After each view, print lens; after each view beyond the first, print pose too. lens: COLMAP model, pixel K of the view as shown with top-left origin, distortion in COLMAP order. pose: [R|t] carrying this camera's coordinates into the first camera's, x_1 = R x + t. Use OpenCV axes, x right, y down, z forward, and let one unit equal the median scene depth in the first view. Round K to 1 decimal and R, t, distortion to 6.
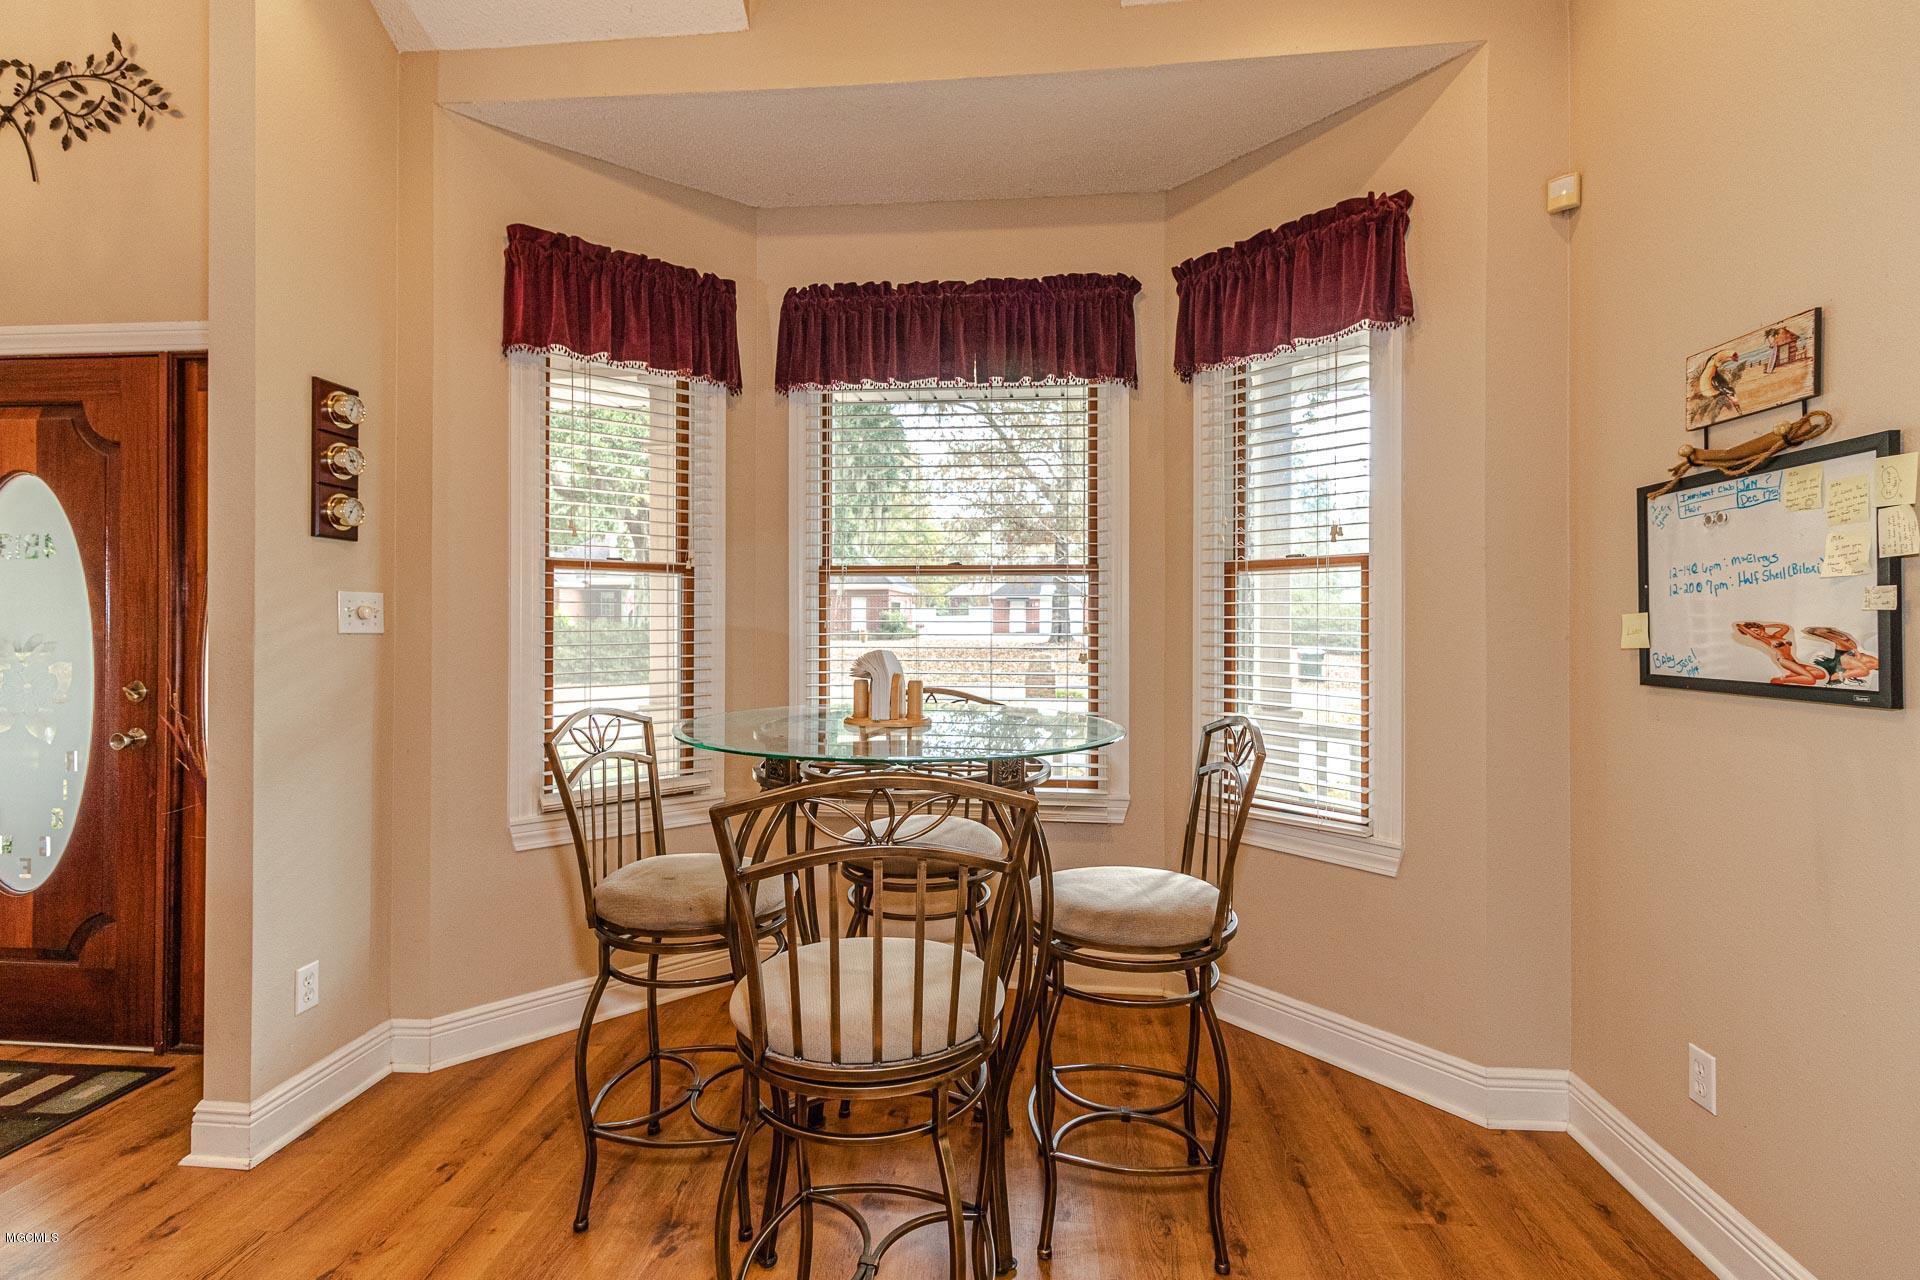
lens RADIAL K [[896.8, 0, 950.4], [0, 896.8, 624.4], [0, 0, 1]] dist [0.006093, -0.000172]
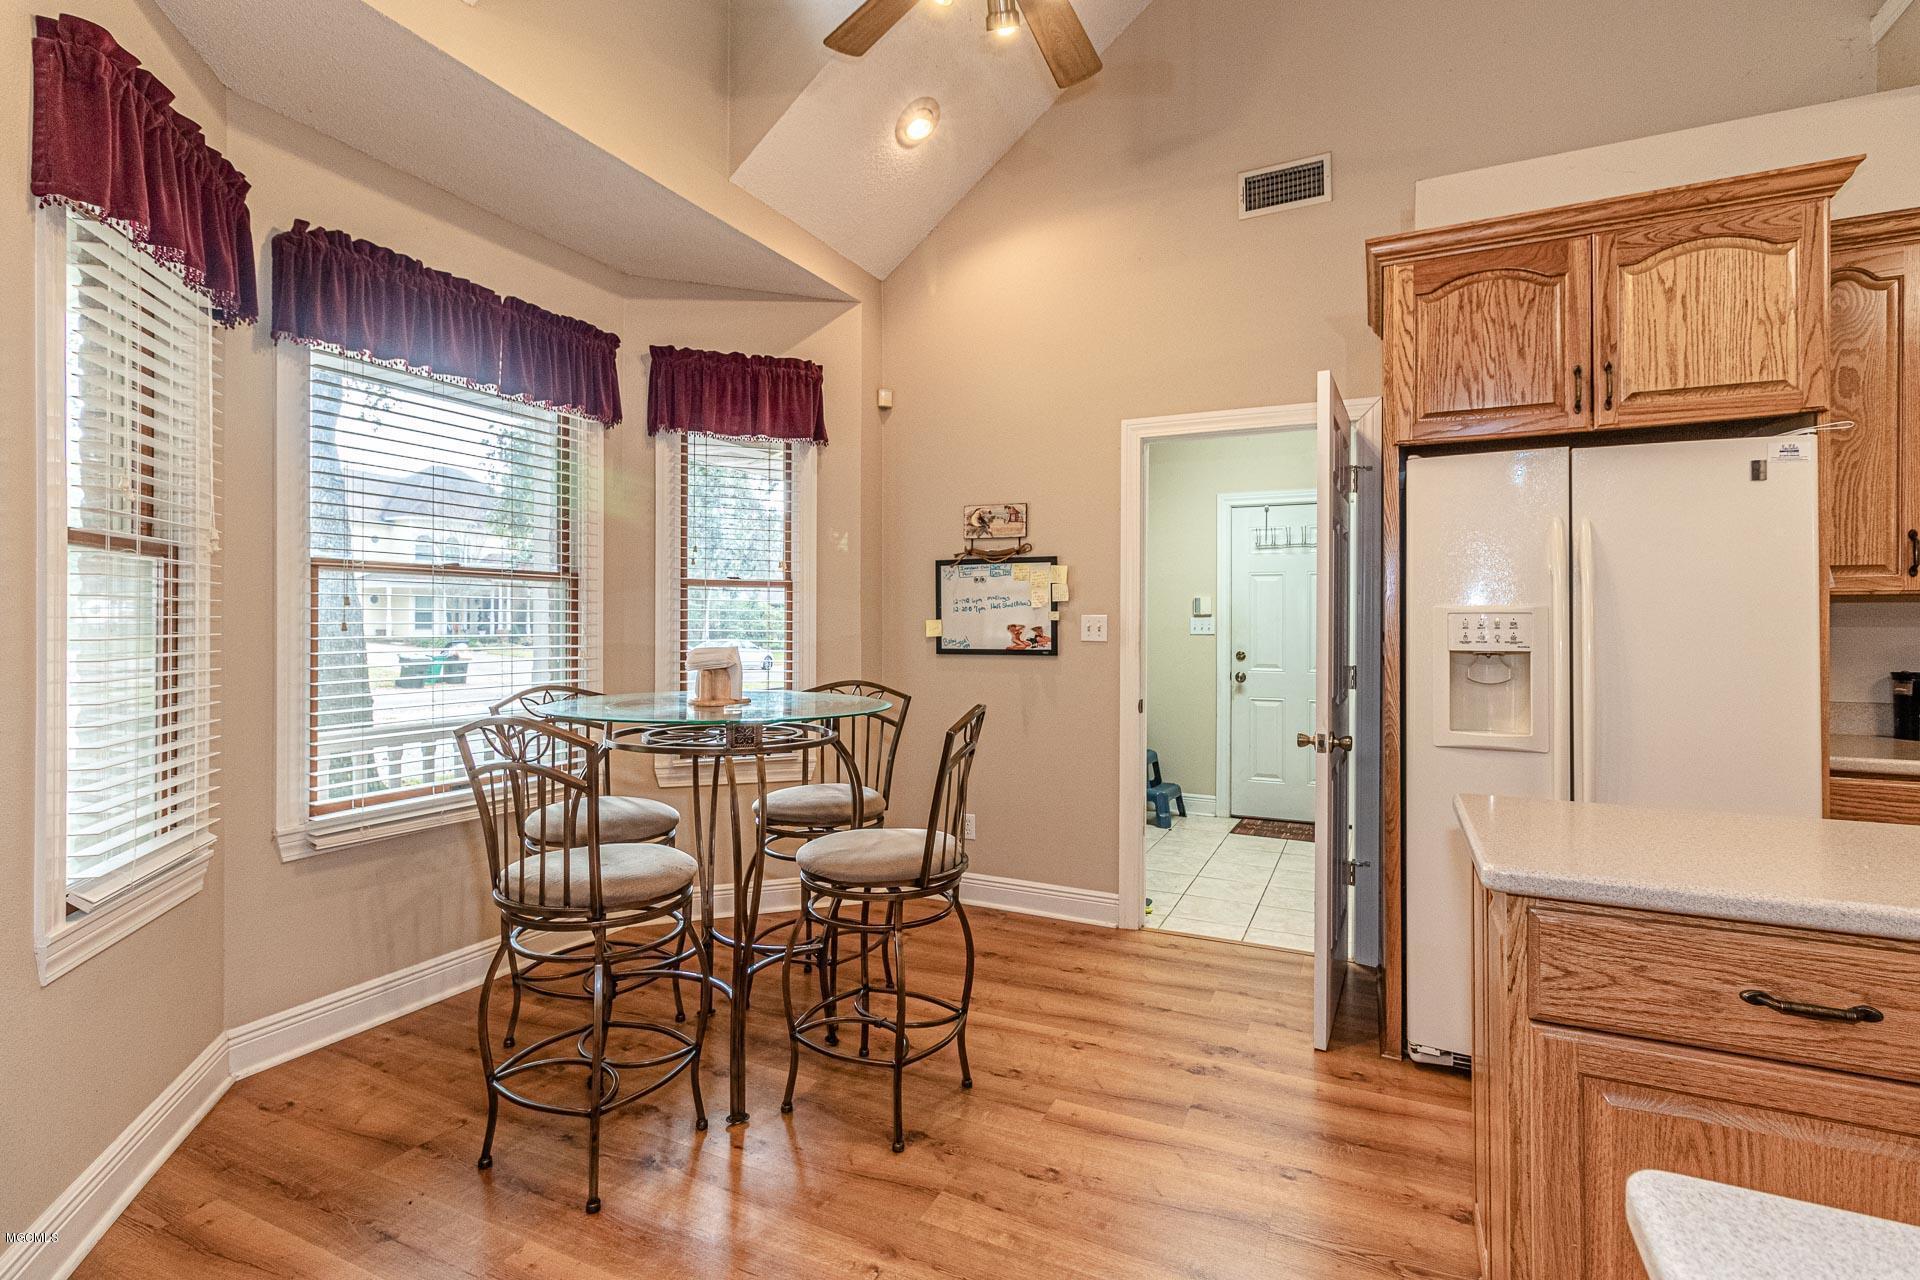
lens RADIAL K [[896.8, 0, 950.1], [0, 896.8, 622.1], [0, 0, 1]] dist [0.006093, -0.000172]
pose [[0.342973, 0.001955, 0.939343, -1.377251], [0.001219, 0.999996, -0.002526, -0.002730], [-0.939345, 0.002011, 0.342969, 0.290937]]
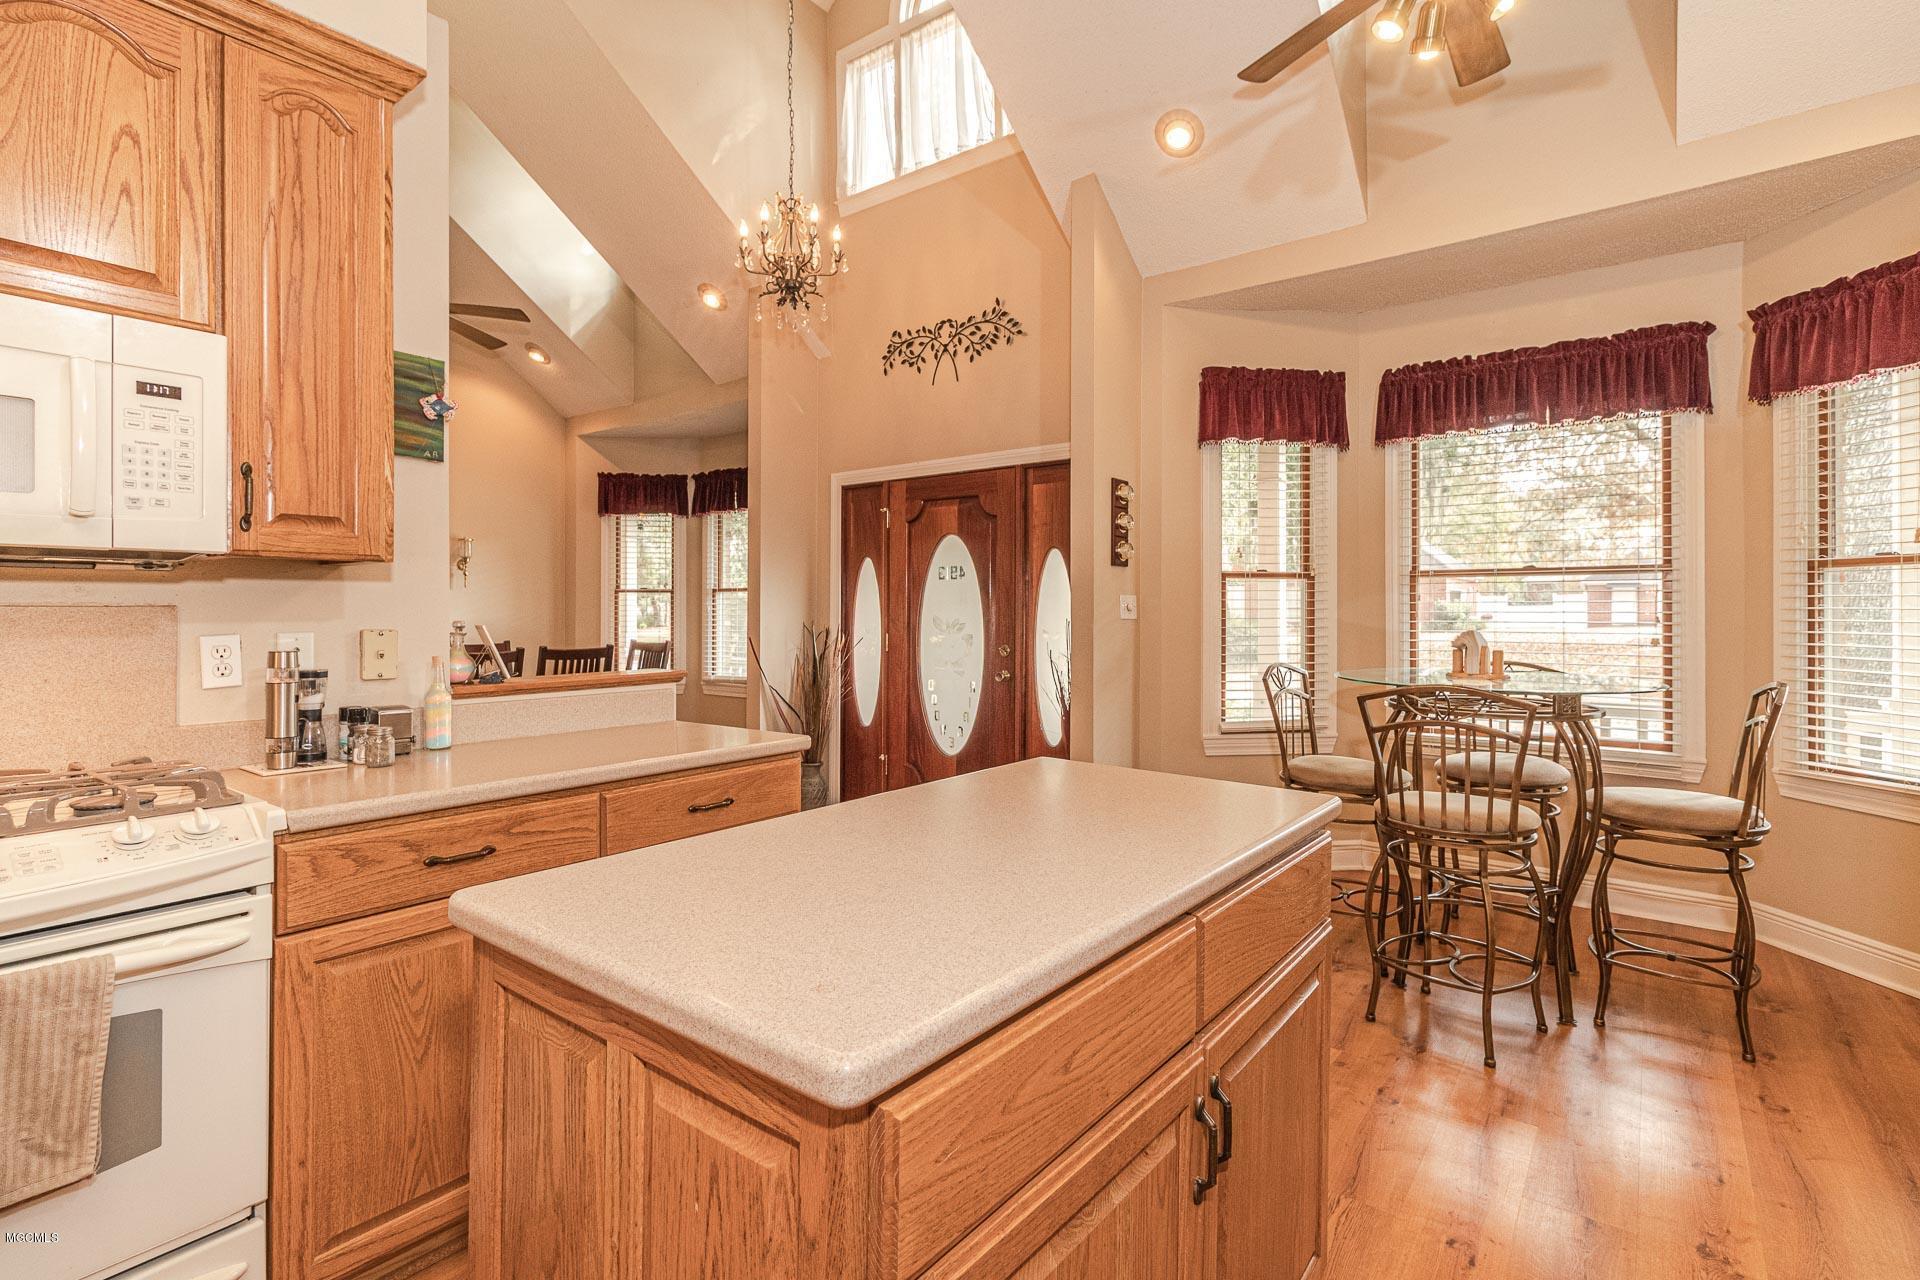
lens RADIAL K [[896.8, 0, 969.6], [0, 896.8, 607.3], [0, 0, 1]] dist [0.006093, -0.000172]
pose [[0.849454, -0.003823, -0.527649, 0.003191], [-0.001045, 0.999960, -0.008927, 0.002446], [0.527662, 0.008135, 0.849415, -0.561803]]
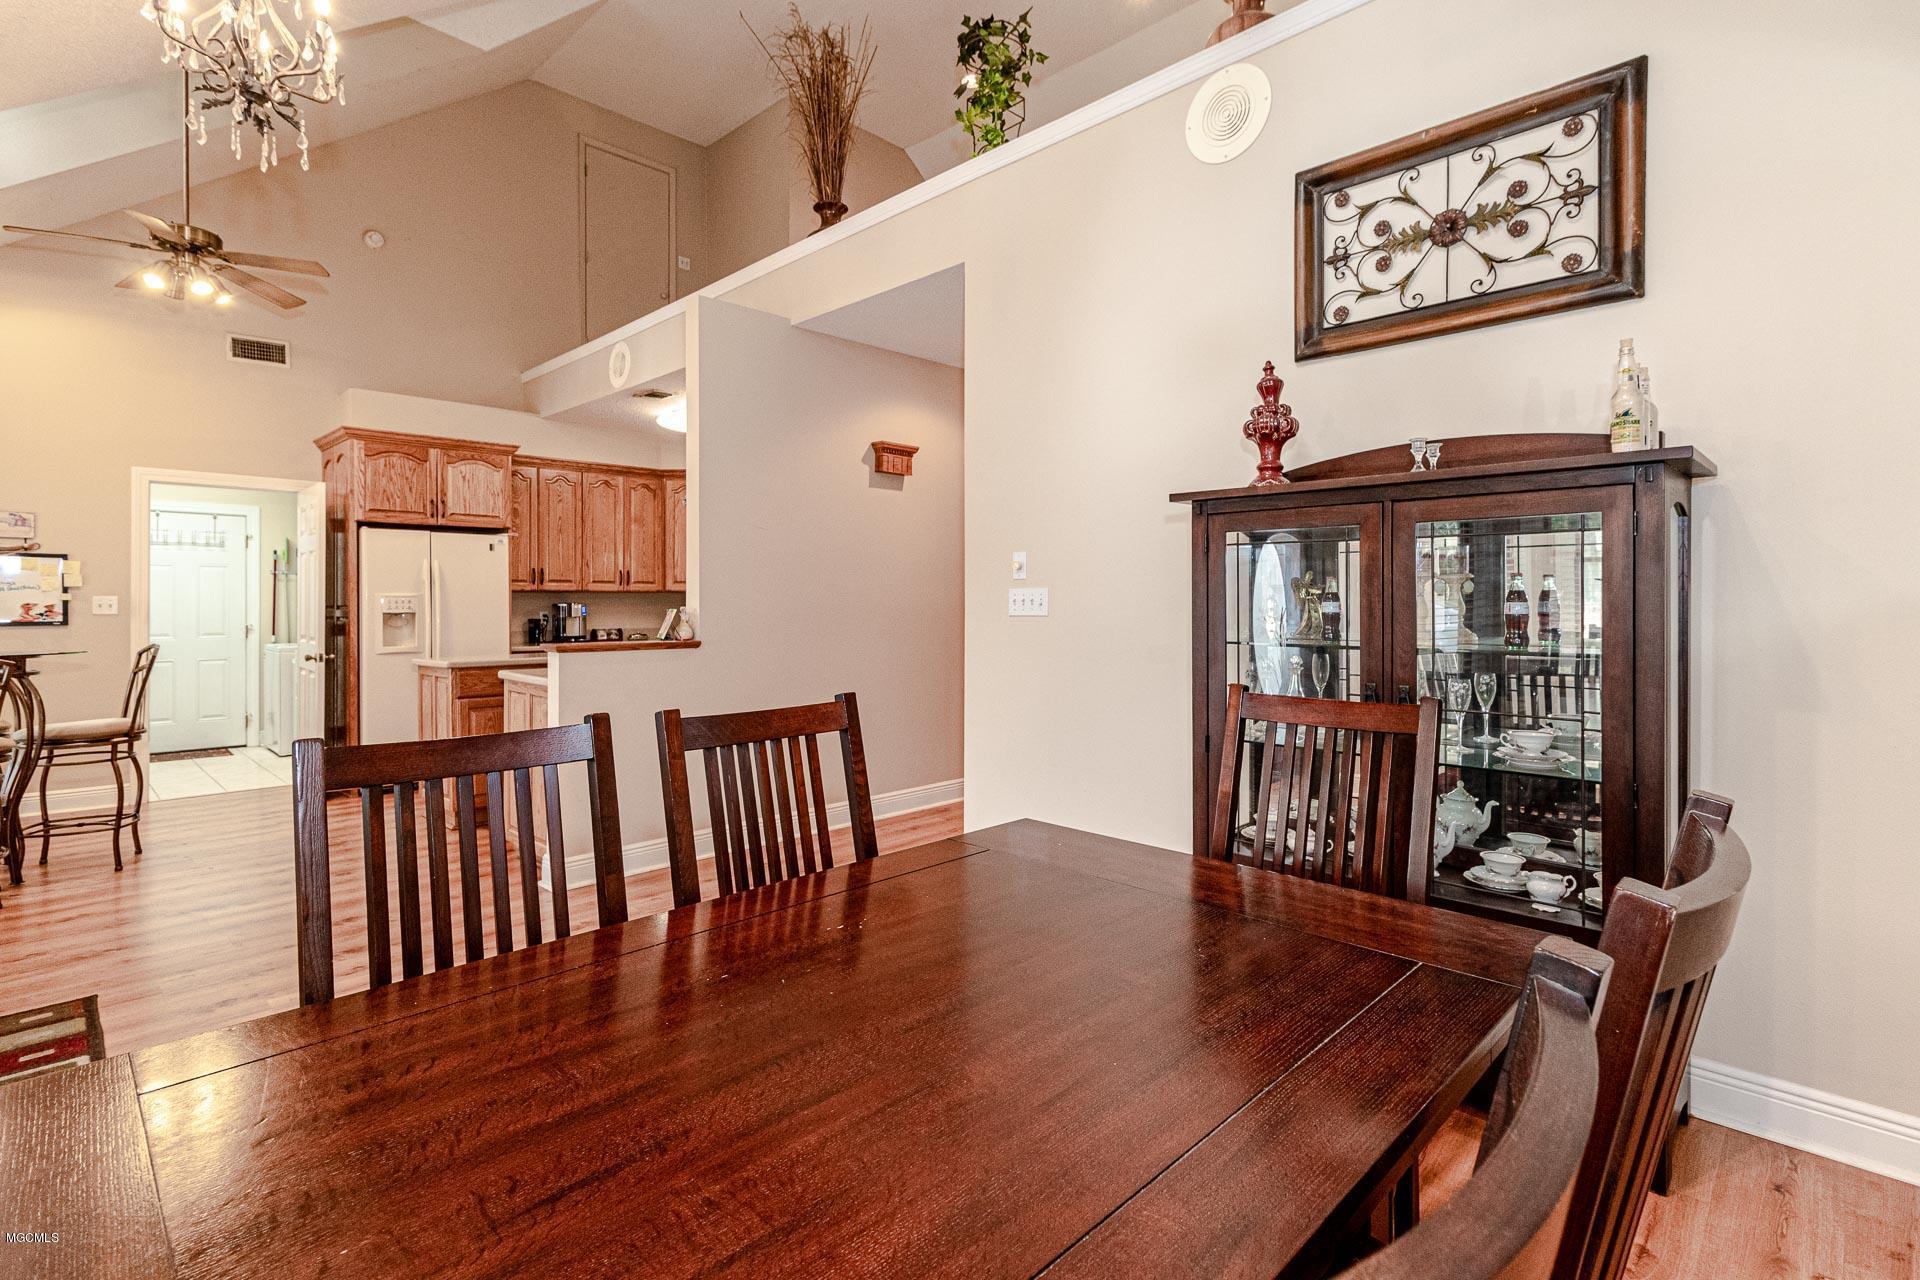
lens RADIAL K [[896.8, 0, 970.1], [0, 896.8, 598.6], [0, 0, 1]] dist [0.006093, -0.000172]
pose [[-0.790271, 0.005032, 0.612736, -3.636400], [0.005280, 0.999985, -0.001402, 0.003352], [-0.612734, 0.002127, -0.790286, 1.386834]]
